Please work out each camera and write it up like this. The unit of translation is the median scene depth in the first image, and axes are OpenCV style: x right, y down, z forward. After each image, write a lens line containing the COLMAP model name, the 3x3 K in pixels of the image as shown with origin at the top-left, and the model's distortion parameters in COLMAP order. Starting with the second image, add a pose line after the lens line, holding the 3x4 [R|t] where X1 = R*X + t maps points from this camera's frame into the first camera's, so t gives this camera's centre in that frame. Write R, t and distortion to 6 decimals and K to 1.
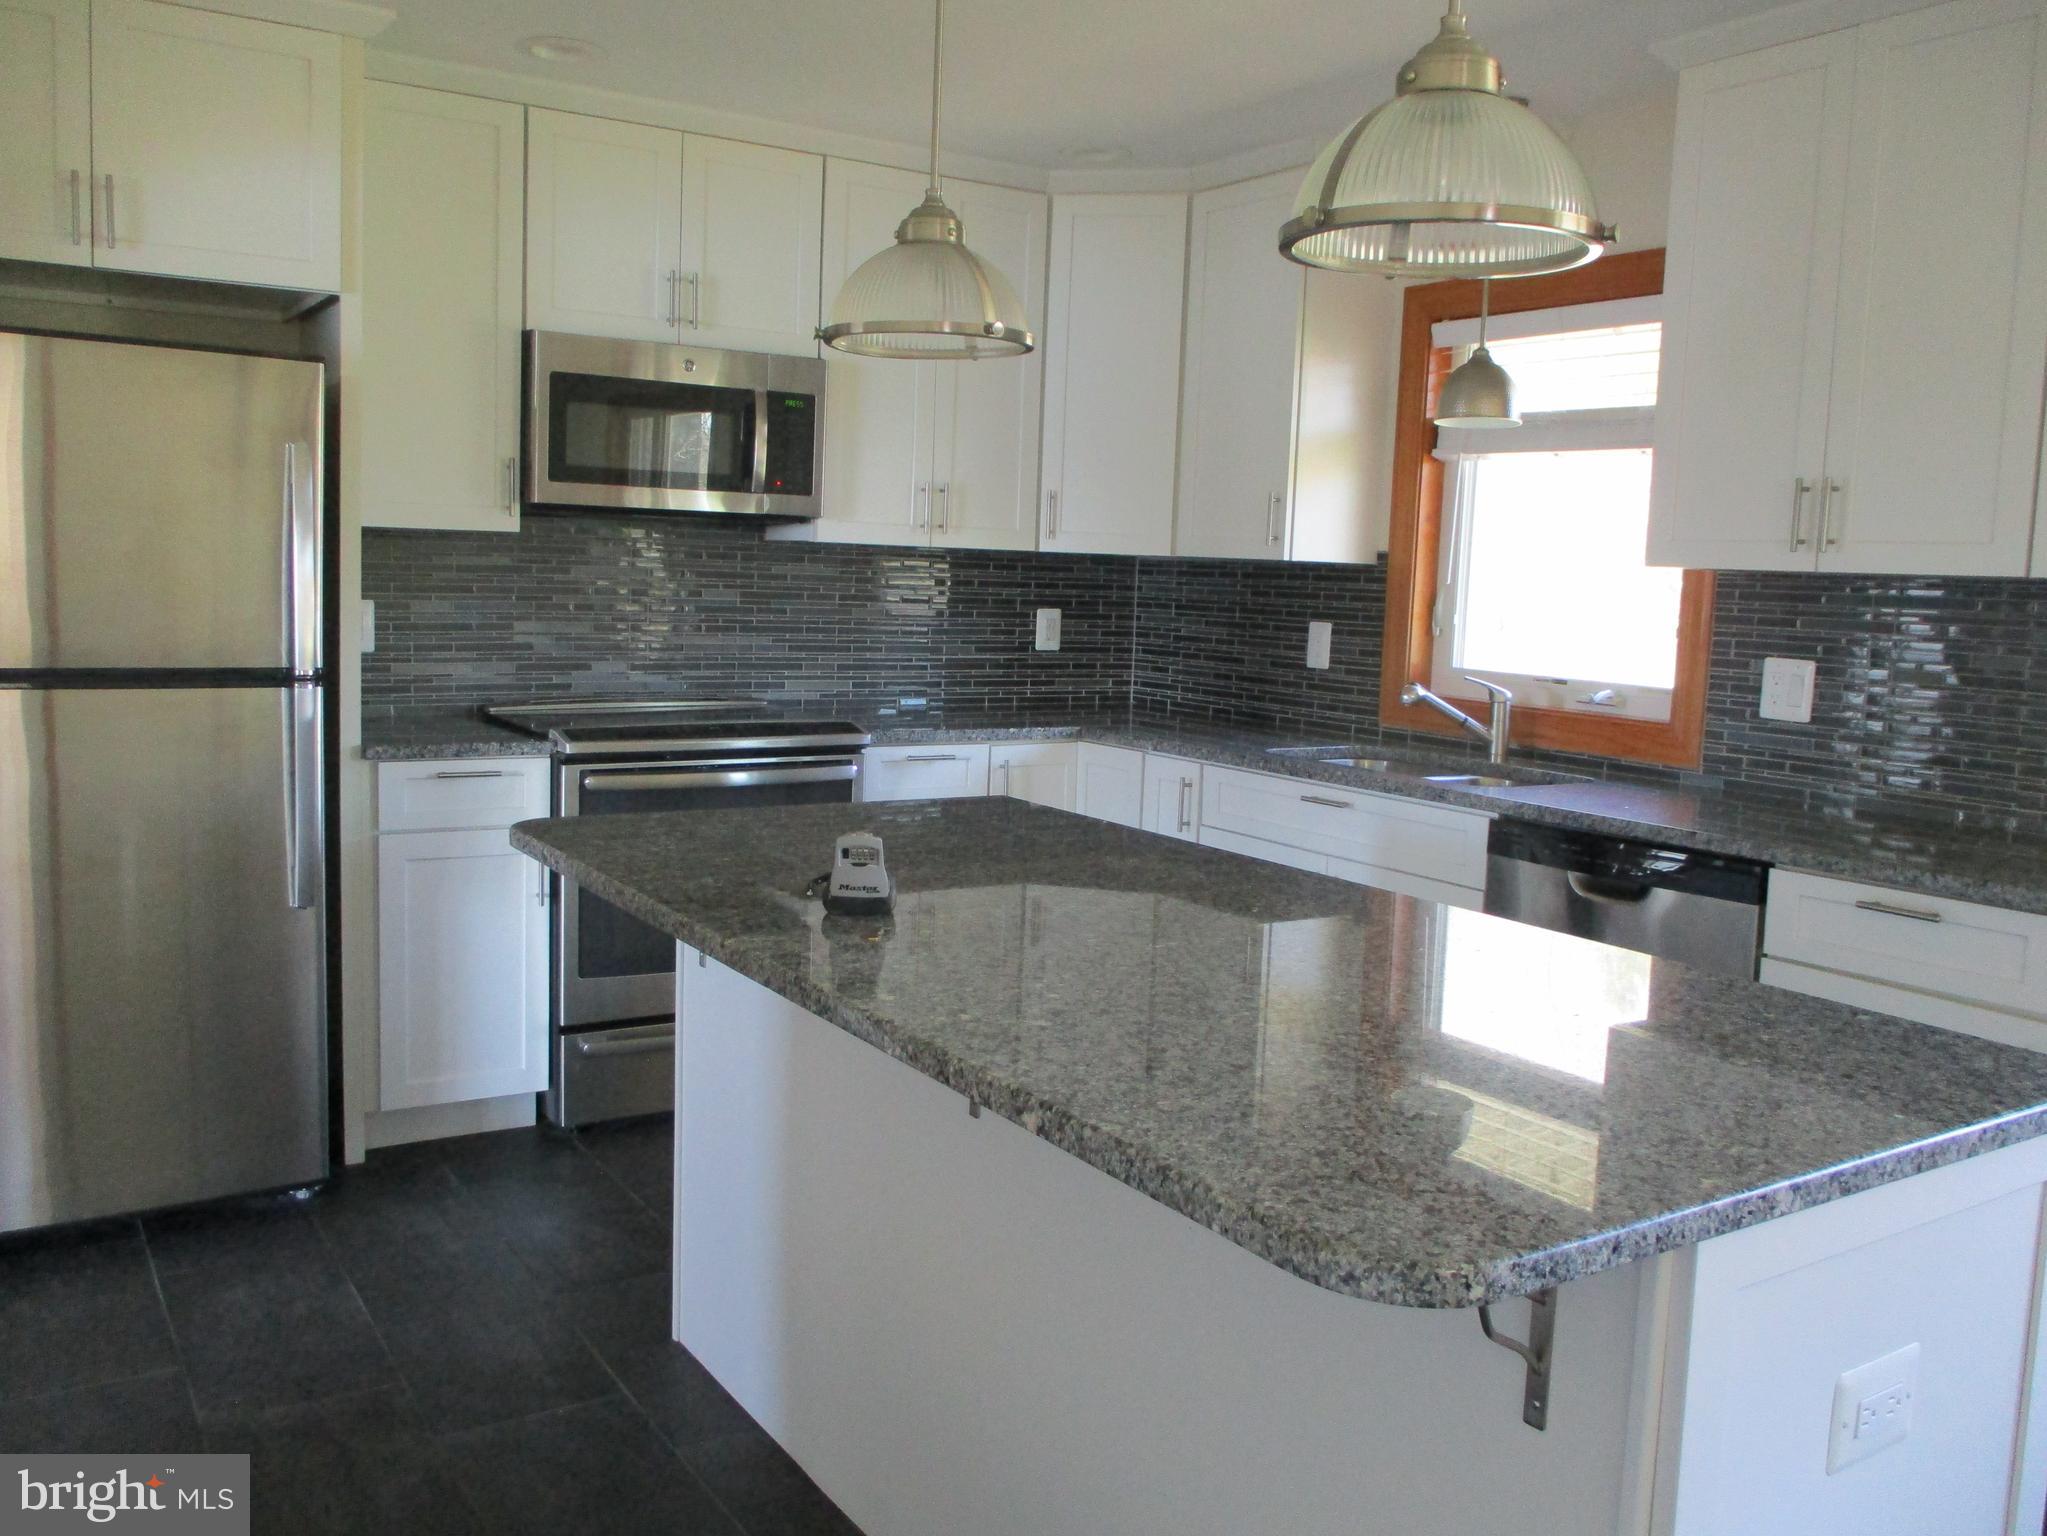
lens RADIAL K [[1711.0, 0, 1022.2], [0, 1711.0, 764.2], [0, 0, 1]] dist [-0.026076, 0.000422]
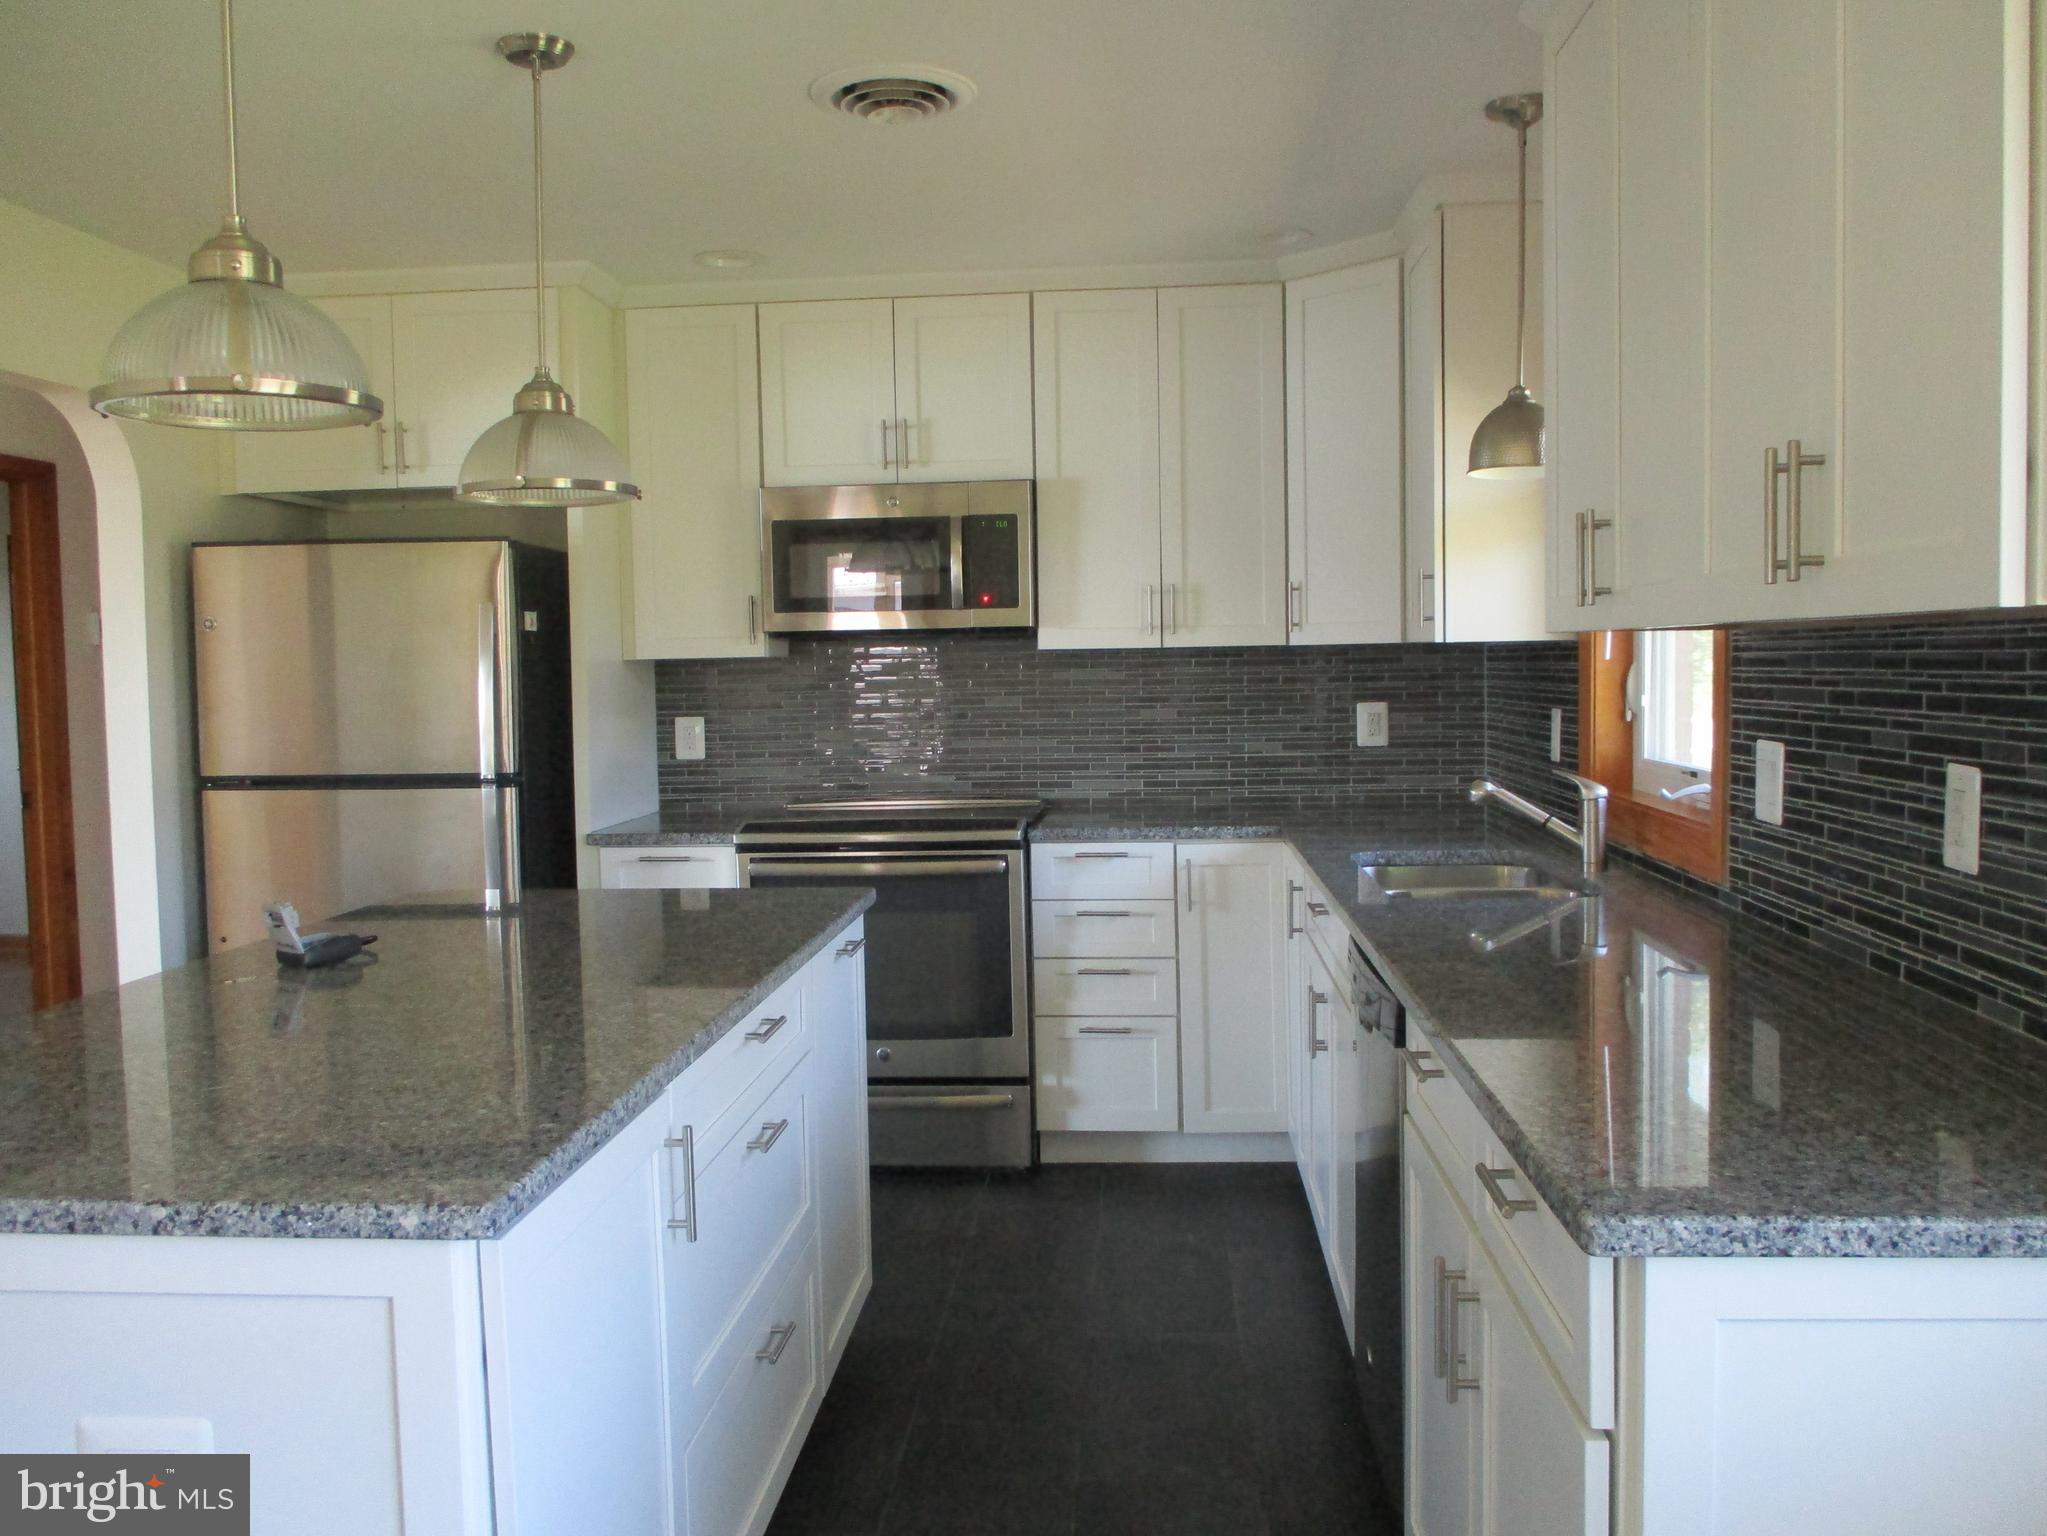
lens RADIAL K [[1711.0, 0, 1021.3], [0, 1711.0, 768.1], [0, 0, 1]] dist [-0.026076, 0.000422]
pose [[0.789714, -0.011637, -0.613365, 0.508831], [-0.023237, 0.998535, -0.048863, -0.004259], [0.613036, 0.052840, 0.788286, 0.155770]]
